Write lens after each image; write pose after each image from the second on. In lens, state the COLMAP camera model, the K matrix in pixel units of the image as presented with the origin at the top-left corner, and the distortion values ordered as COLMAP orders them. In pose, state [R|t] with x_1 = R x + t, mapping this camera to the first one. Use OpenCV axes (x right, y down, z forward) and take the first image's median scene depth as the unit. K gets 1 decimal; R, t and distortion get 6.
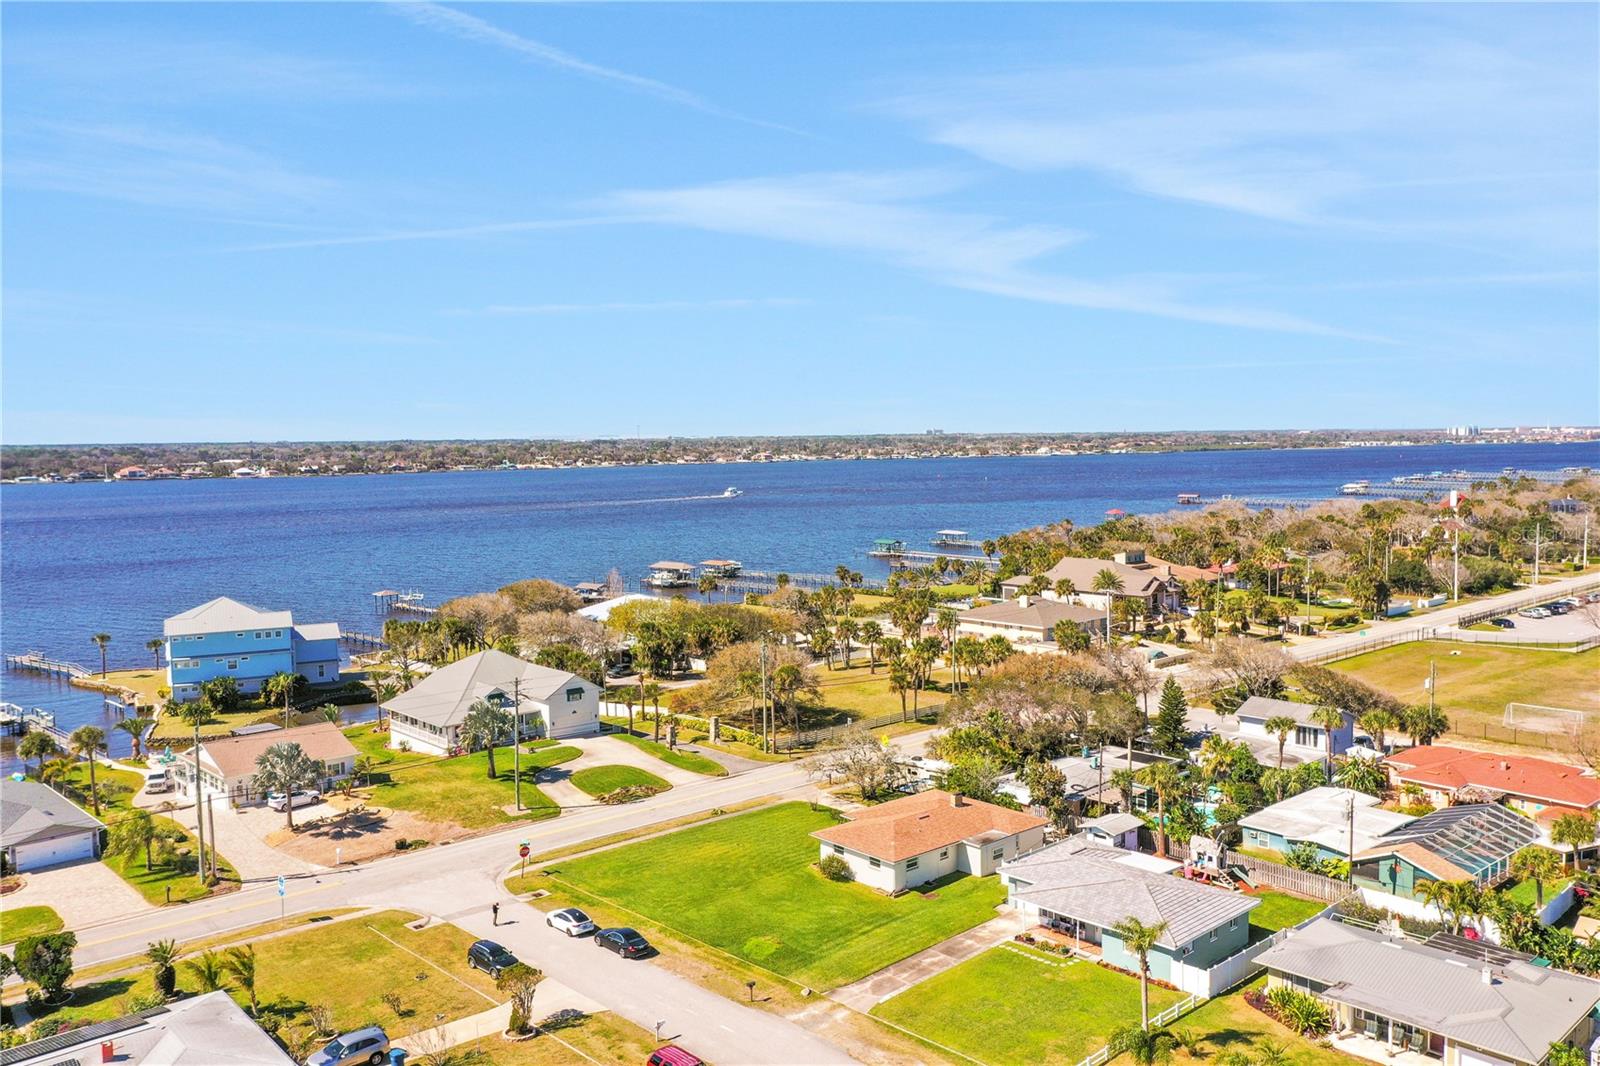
lens RADIAL K [[1275.0, 0, 797.0], [0, 1275.0, 532.2], [0, 0, 1]] dist [0.011615, 0.006135]
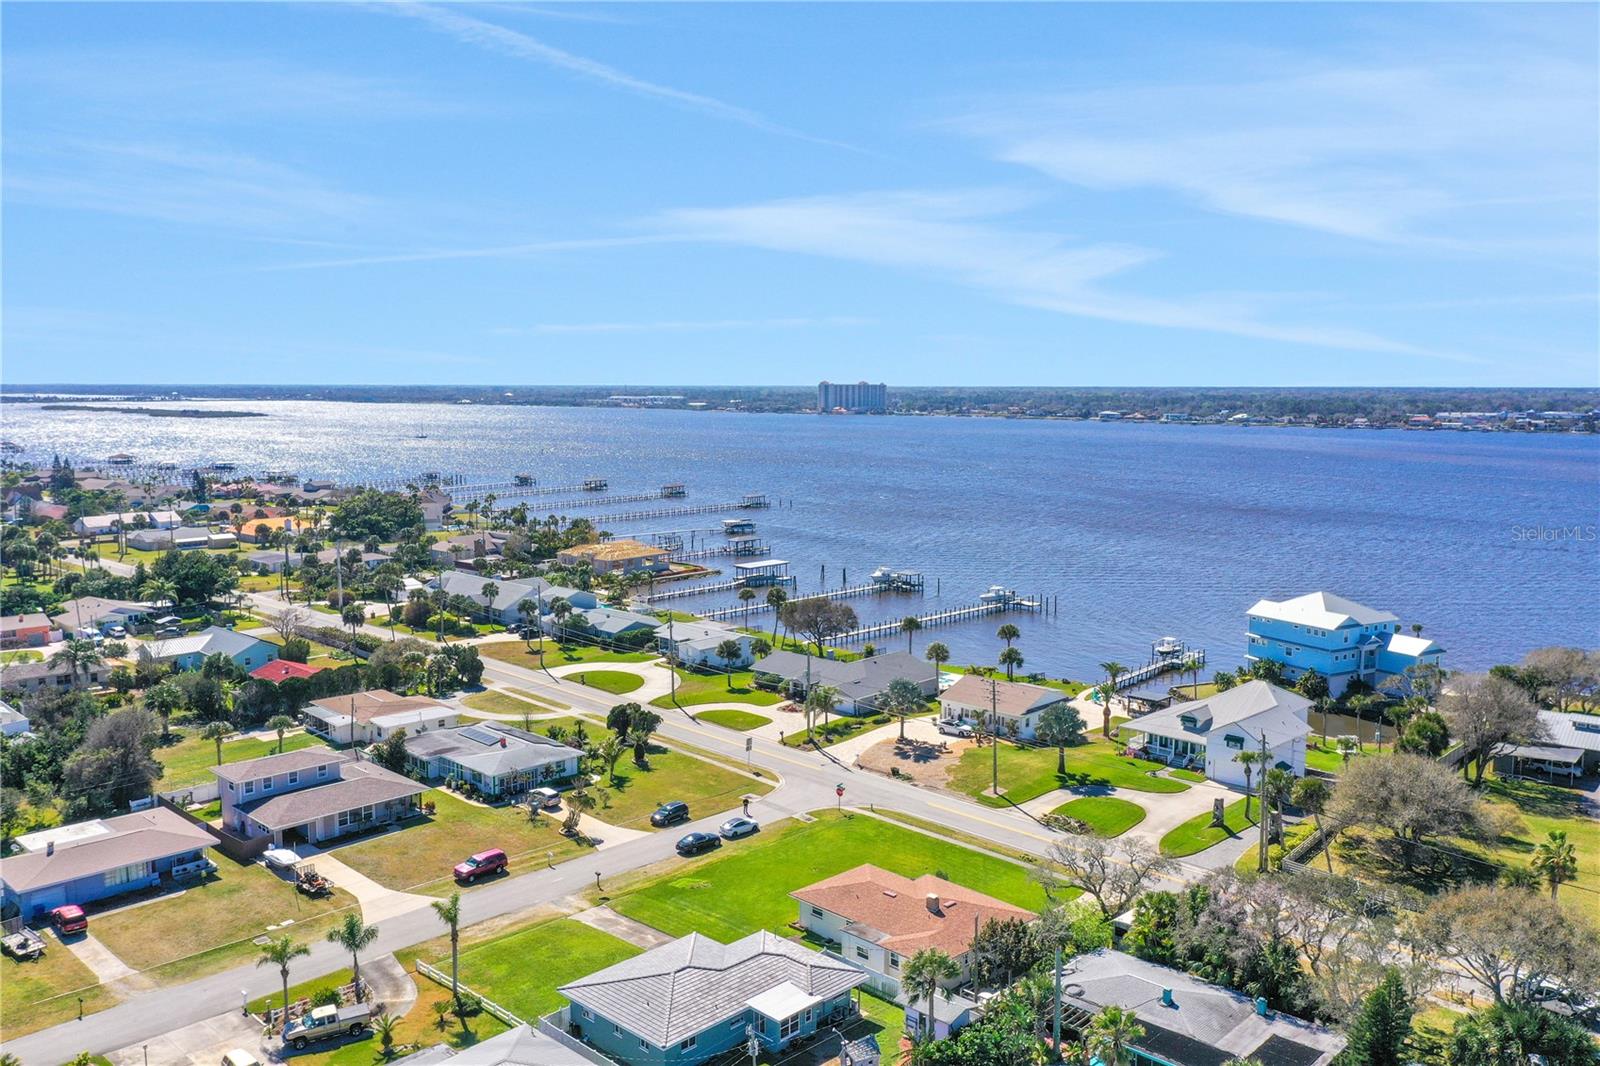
lens RADIAL K [[1275.0, 0, 797.0], [0, 1275.0, 532.2], [0, 0, 1]] dist [0.011615, 0.006135]
pose [[0.054852, 0.127713, -0.990293, 0.952714], [-0.080272, 0.989140, 0.123118, -0.155949], [0.995263, 0.072739, 0.064508, 0.775419]]
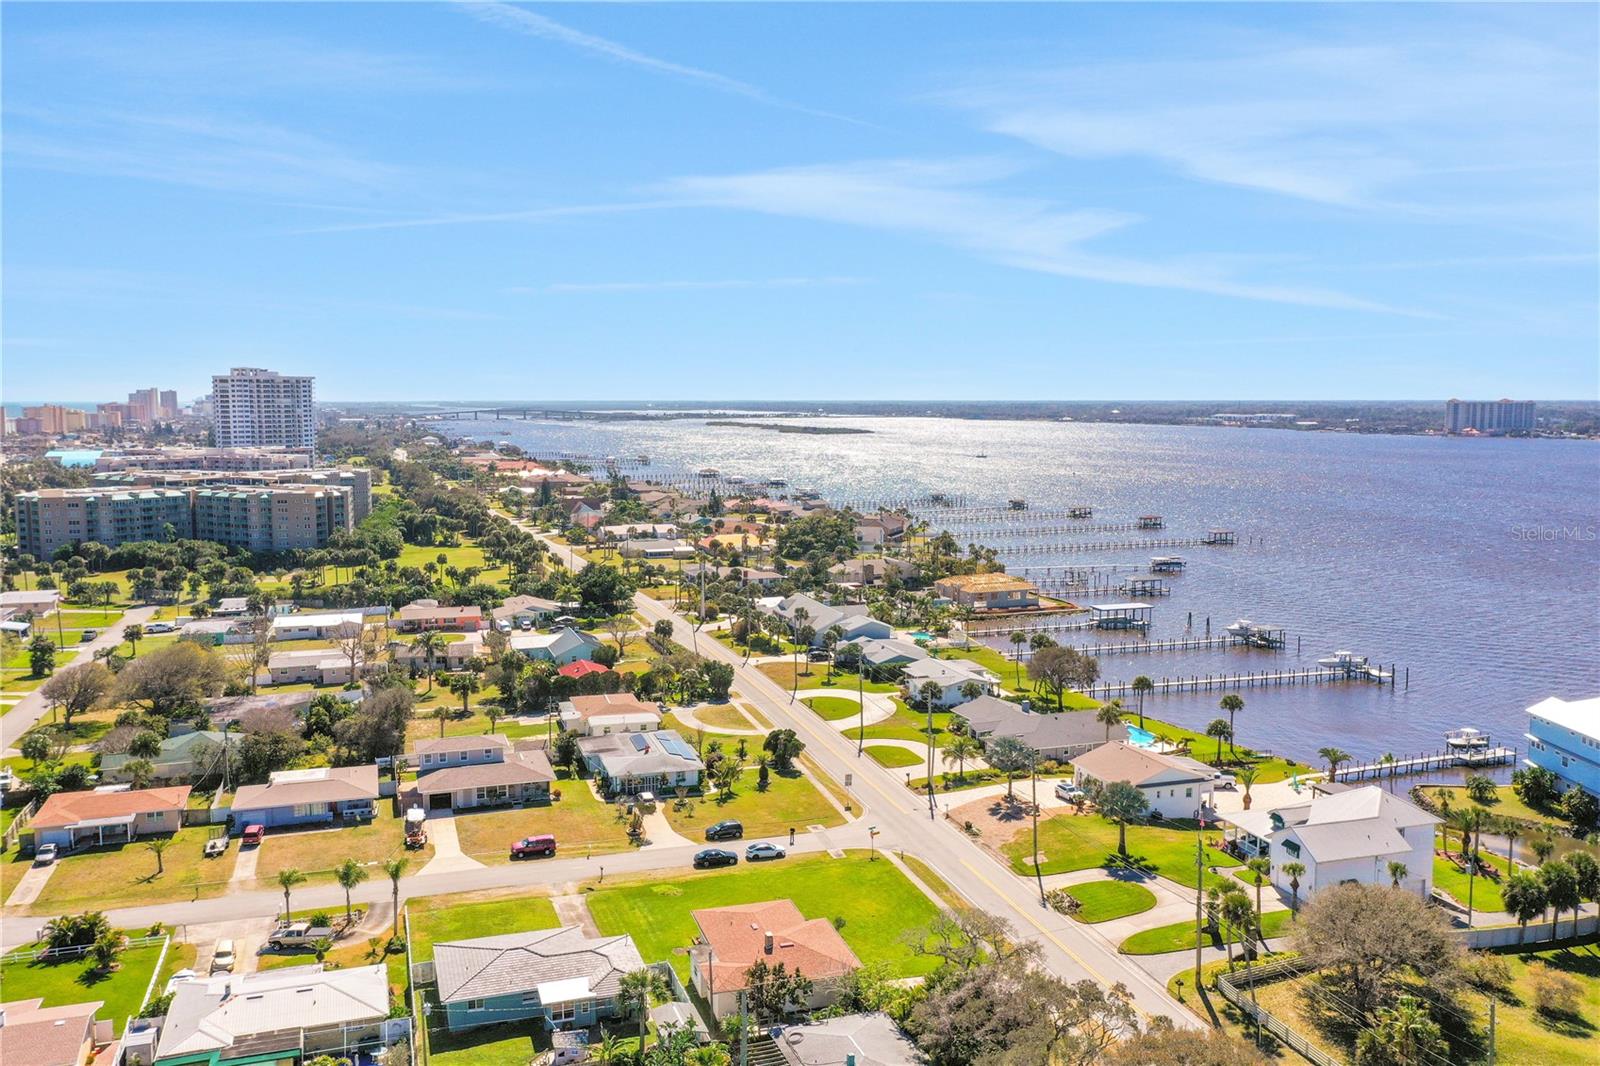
lens RADIAL K [[1275.0, 0, 797.0], [0, 1275.0, 532.2], [0, 0, 1]] dist [0.011615, 0.006135]
pose [[-0.413076, 0.107490, -0.904331, 0.952150], [-0.065737, 0.986900, 0.147331, -0.251595], [0.908321, 0.120307, -0.400599, 1.313714]]
